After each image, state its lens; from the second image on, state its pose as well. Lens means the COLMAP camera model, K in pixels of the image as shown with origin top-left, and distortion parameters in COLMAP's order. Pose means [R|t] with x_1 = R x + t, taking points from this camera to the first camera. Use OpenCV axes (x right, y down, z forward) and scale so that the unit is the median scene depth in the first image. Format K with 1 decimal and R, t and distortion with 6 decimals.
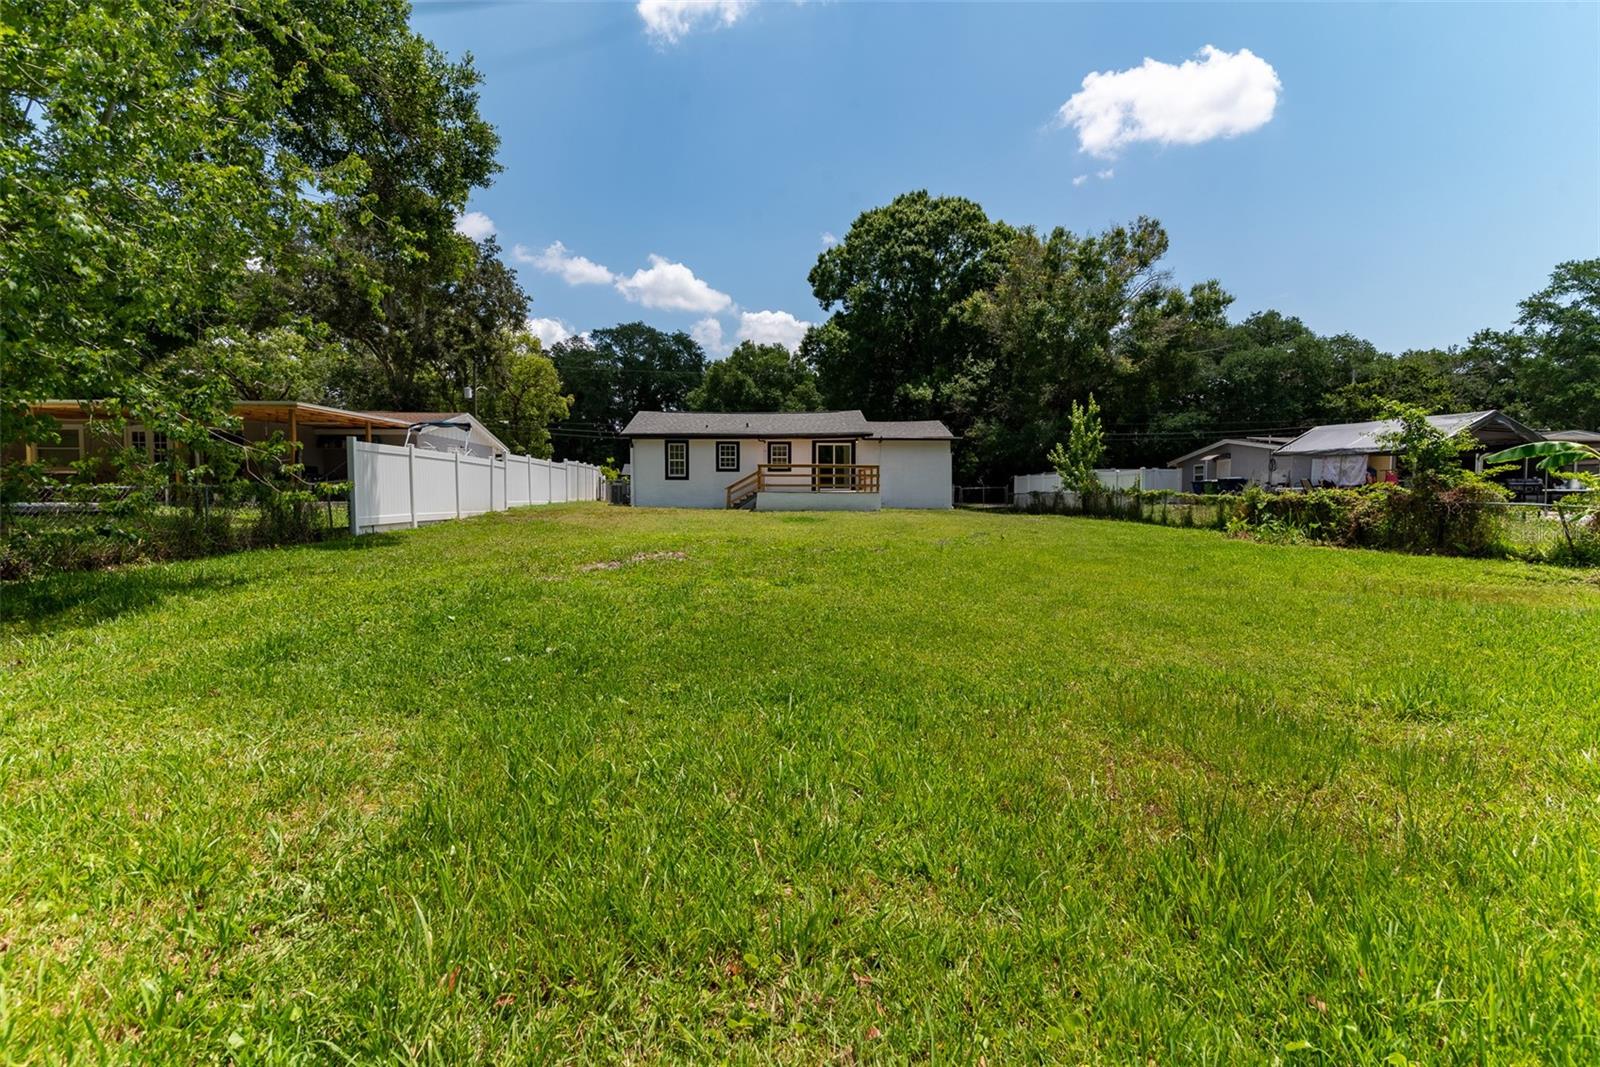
lens RADIAL K [[724.9, 0, 796.9], [0, 724.9, 519.9], [0, 0, 1]] dist [0.012857, -0.000214]
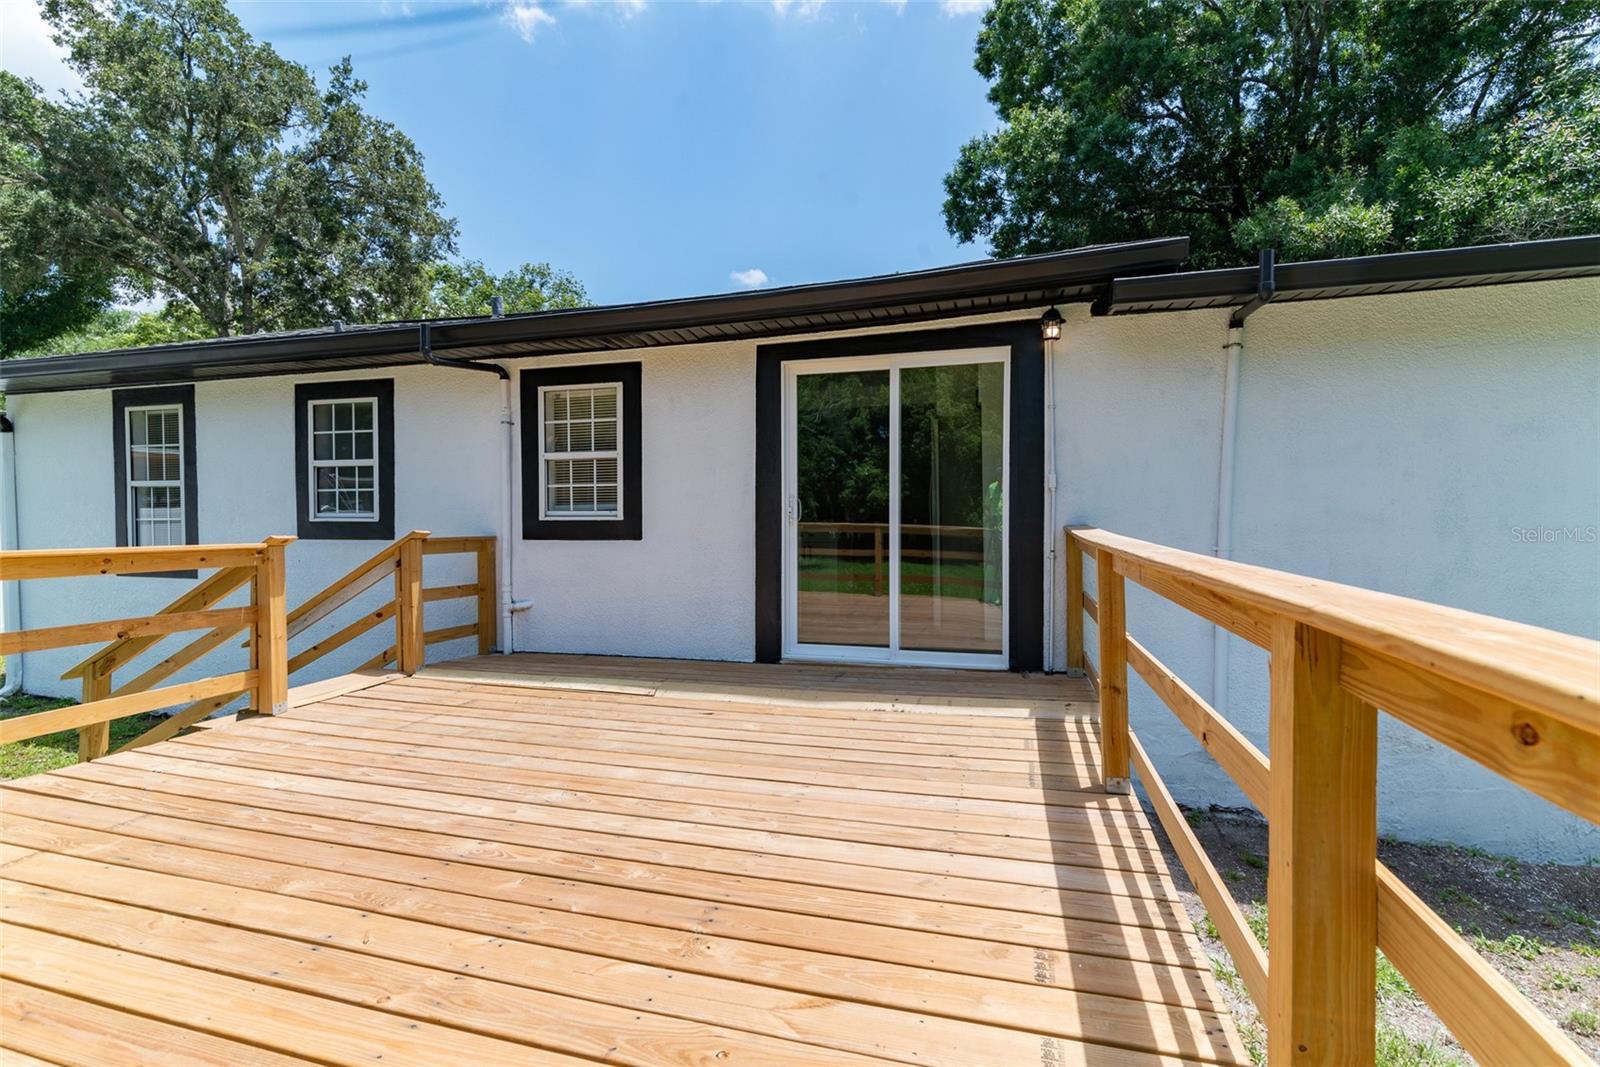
lens RADIAL K [[724.9, 0, 796.9], [0, 724.9, 519.9], [0, 0, 1]] dist [0.012857, -0.000214]
pose [[0.947864, -0.001109, -0.318674, 0.064254], [-0.007044, 0.999677, -0.024429, -0.053150], [0.318598, 0.025400, 0.947549, 0.675090]]
